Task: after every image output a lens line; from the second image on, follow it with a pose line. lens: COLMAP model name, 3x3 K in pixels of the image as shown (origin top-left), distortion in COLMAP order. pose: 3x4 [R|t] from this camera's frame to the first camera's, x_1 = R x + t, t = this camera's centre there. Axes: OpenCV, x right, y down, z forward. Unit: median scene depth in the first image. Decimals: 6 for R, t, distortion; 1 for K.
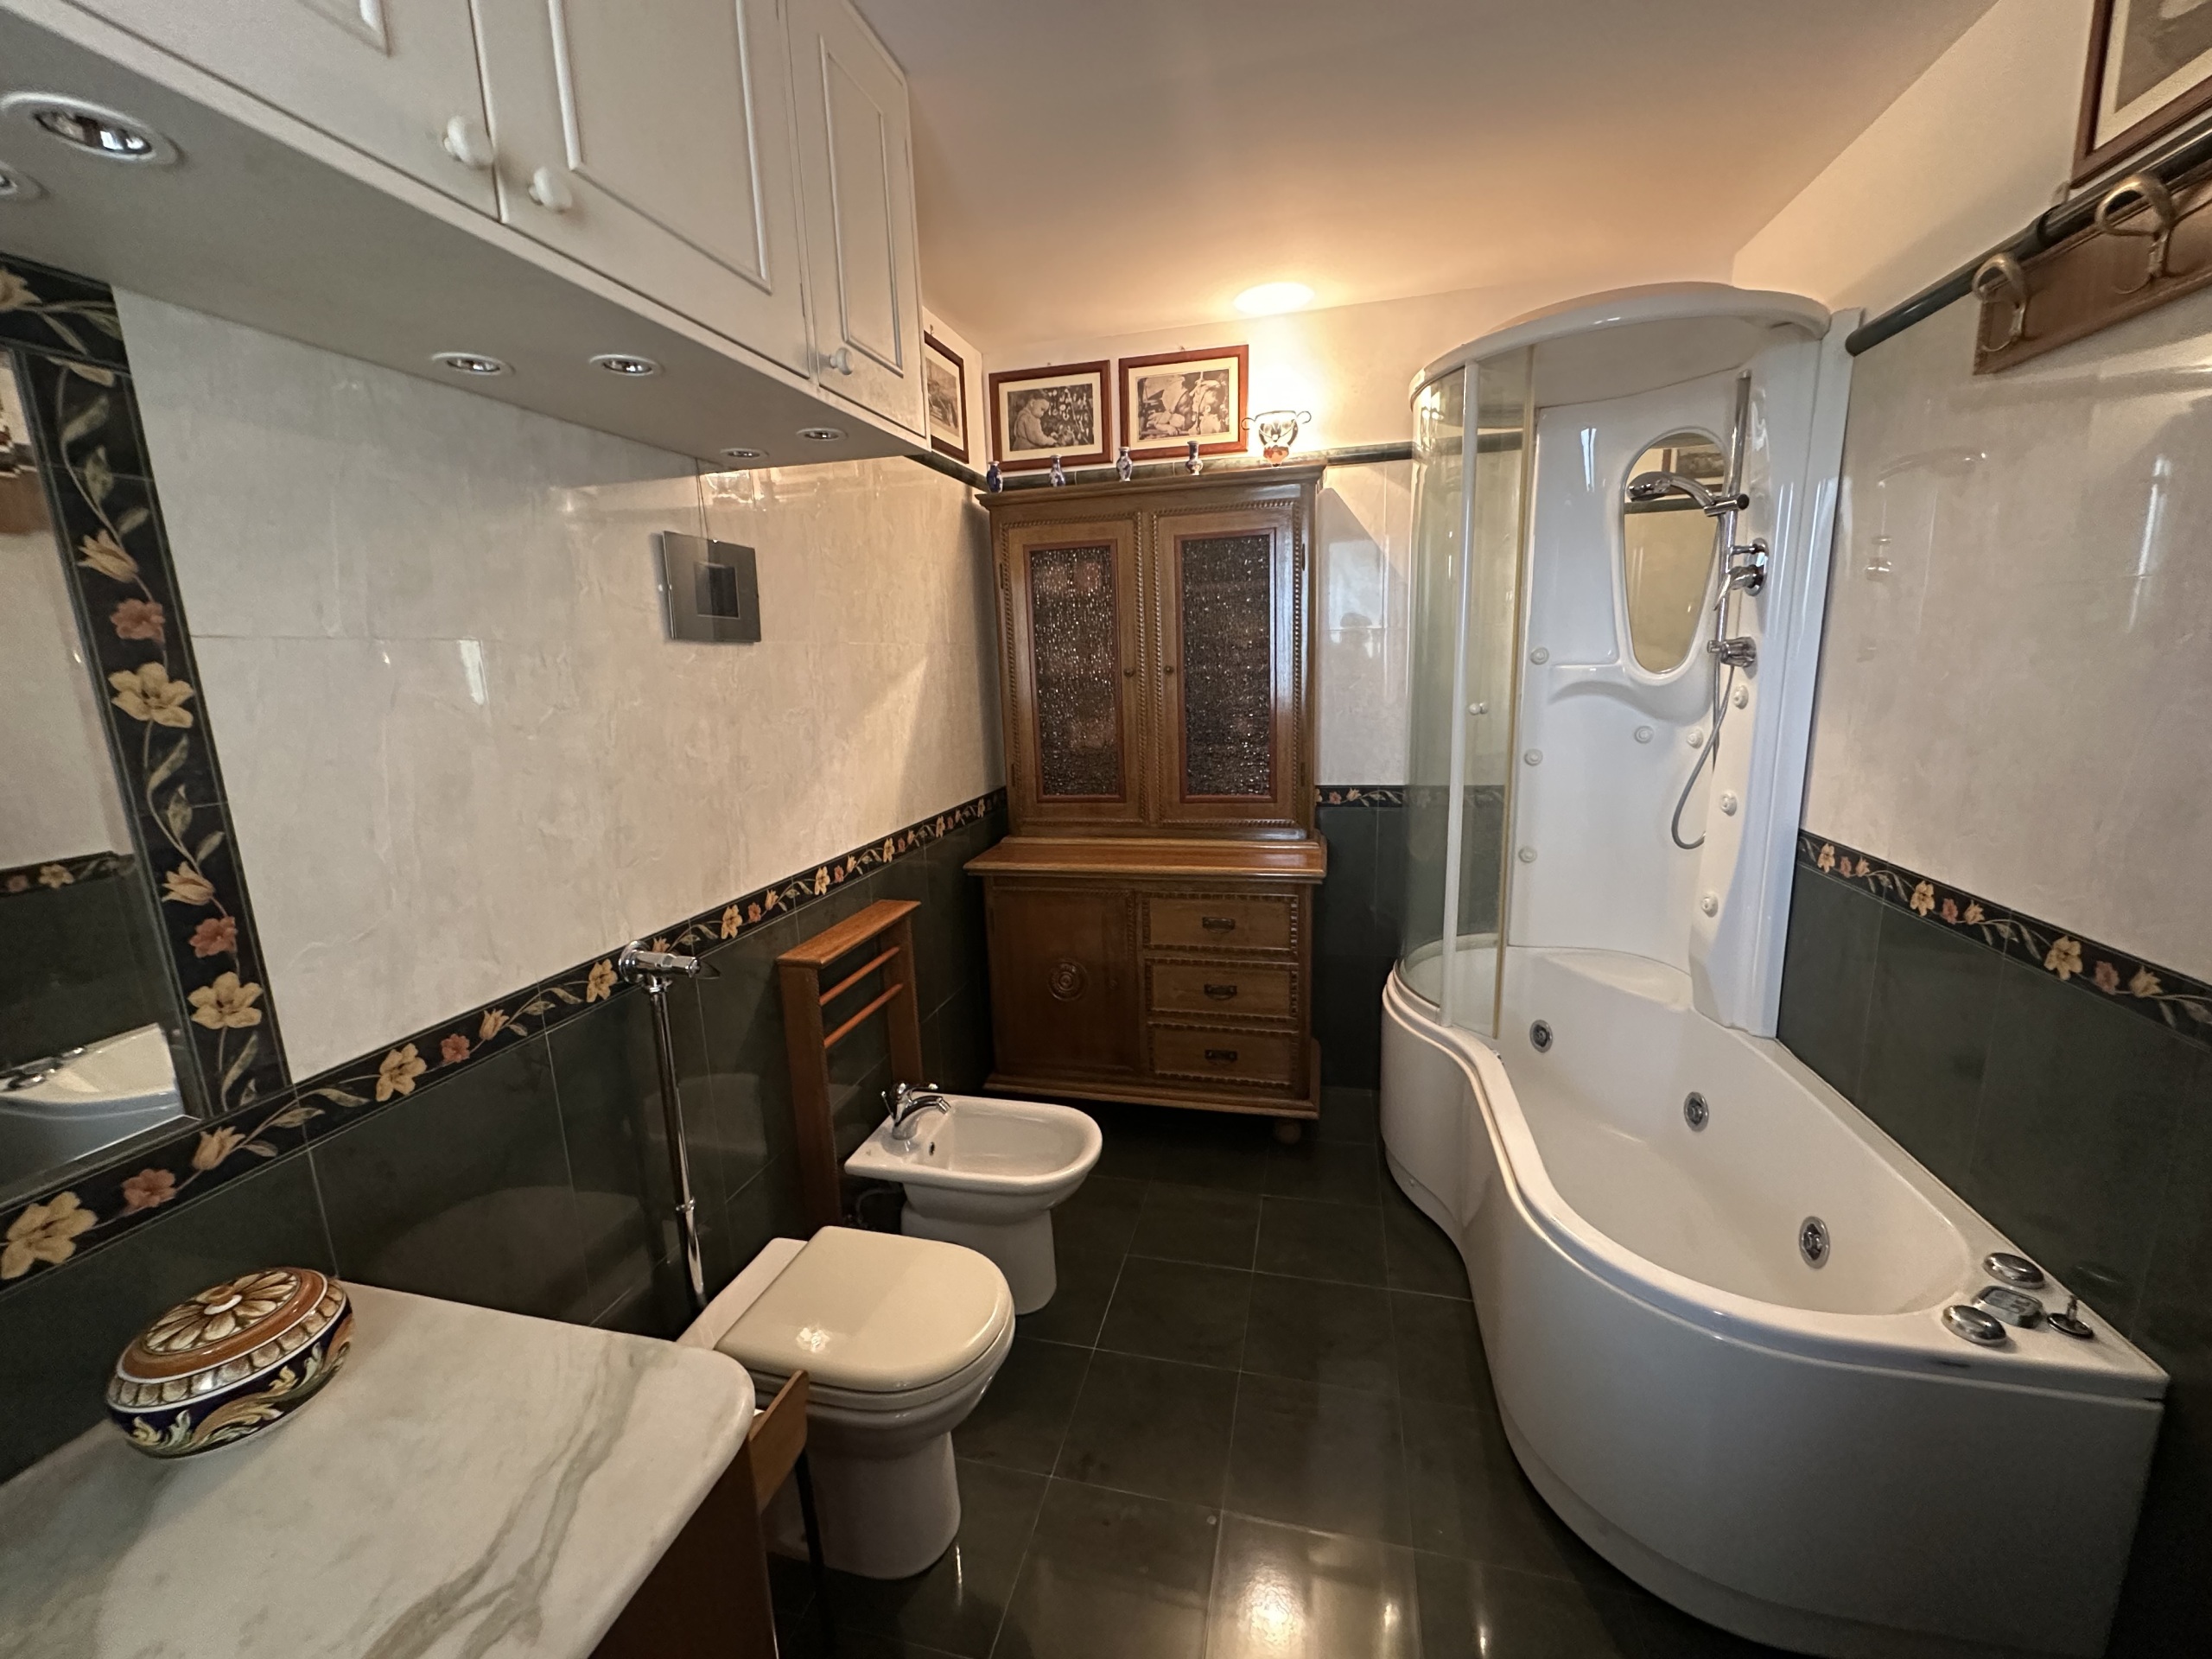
lens RADIAL K [[881.8, 0, 1107.3], [0, 881.8, 831.3], [0, 0, 1]] dist [-0.004734, 0.001429]
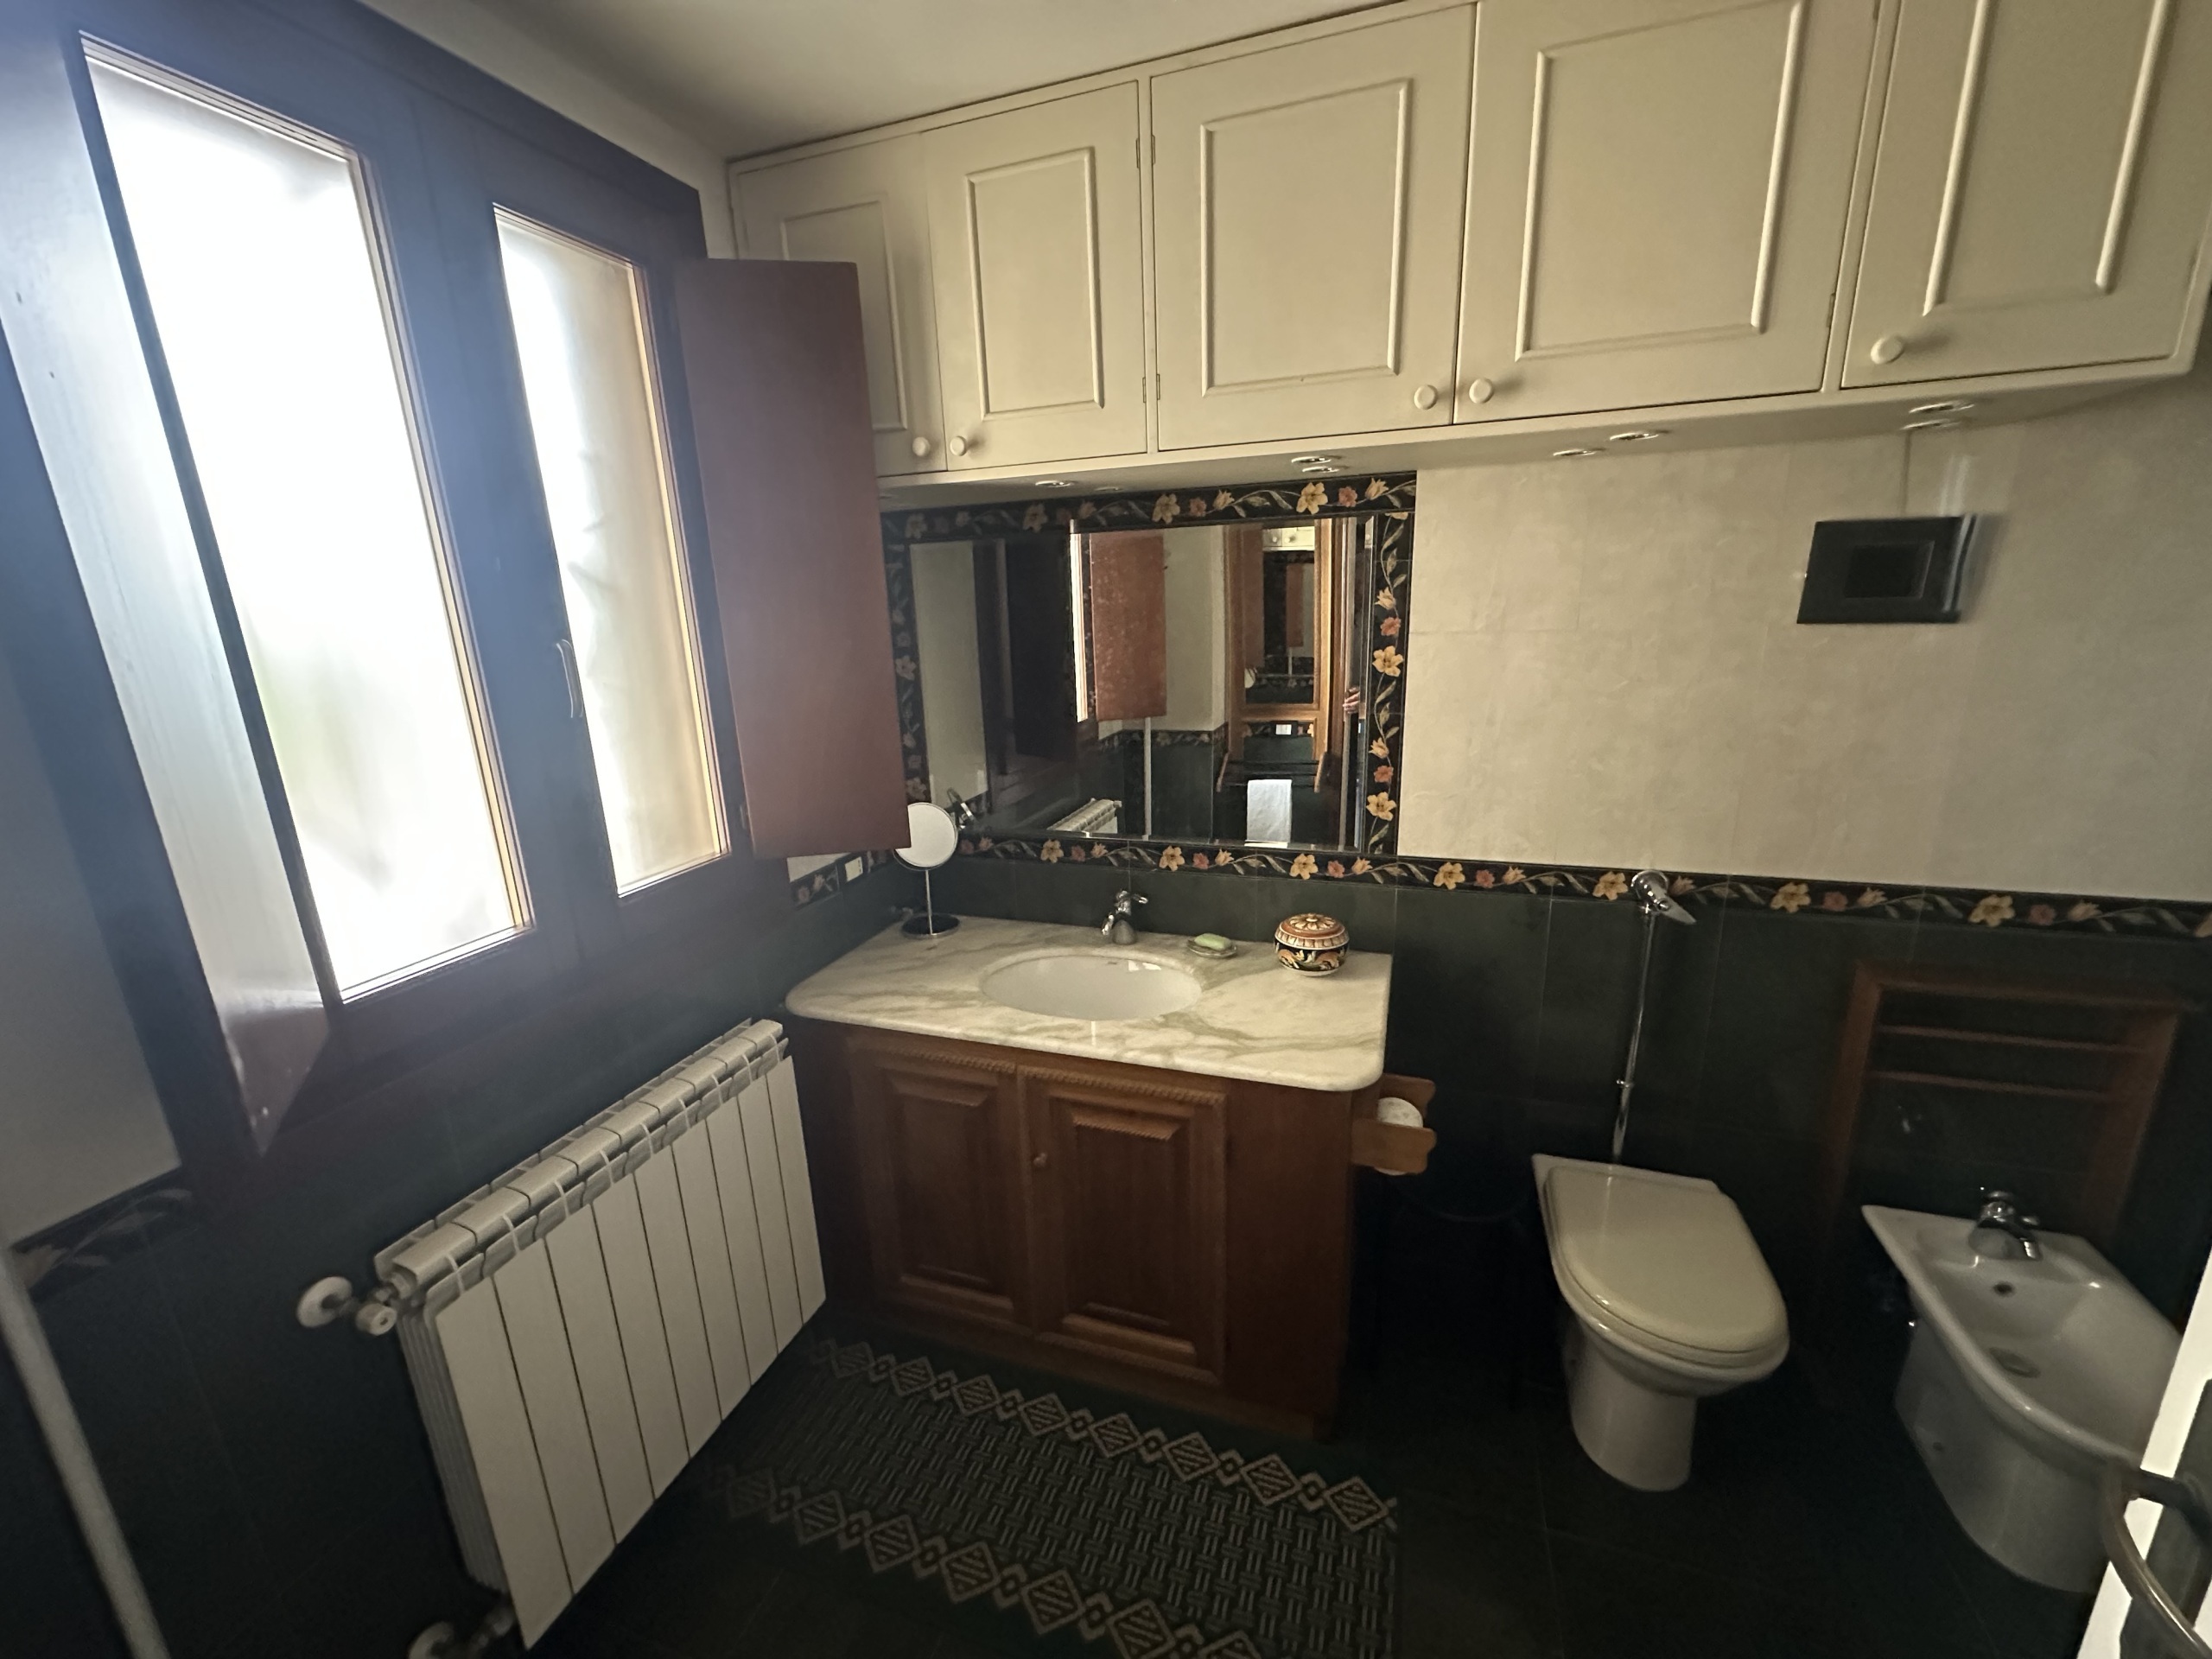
lens RADIAL K [[881.8, 0, 1107.3], [0, 881.8, 831.3], [0, 0, 1]] dist [-0.004734, 0.001429]
pose [[-0.085076, 0.286006, -0.954444, 1.099602], [-0.158853, 0.941771, 0.296368, -0.270871], [0.983630, 0.176830, -0.034689, 0.425310]]
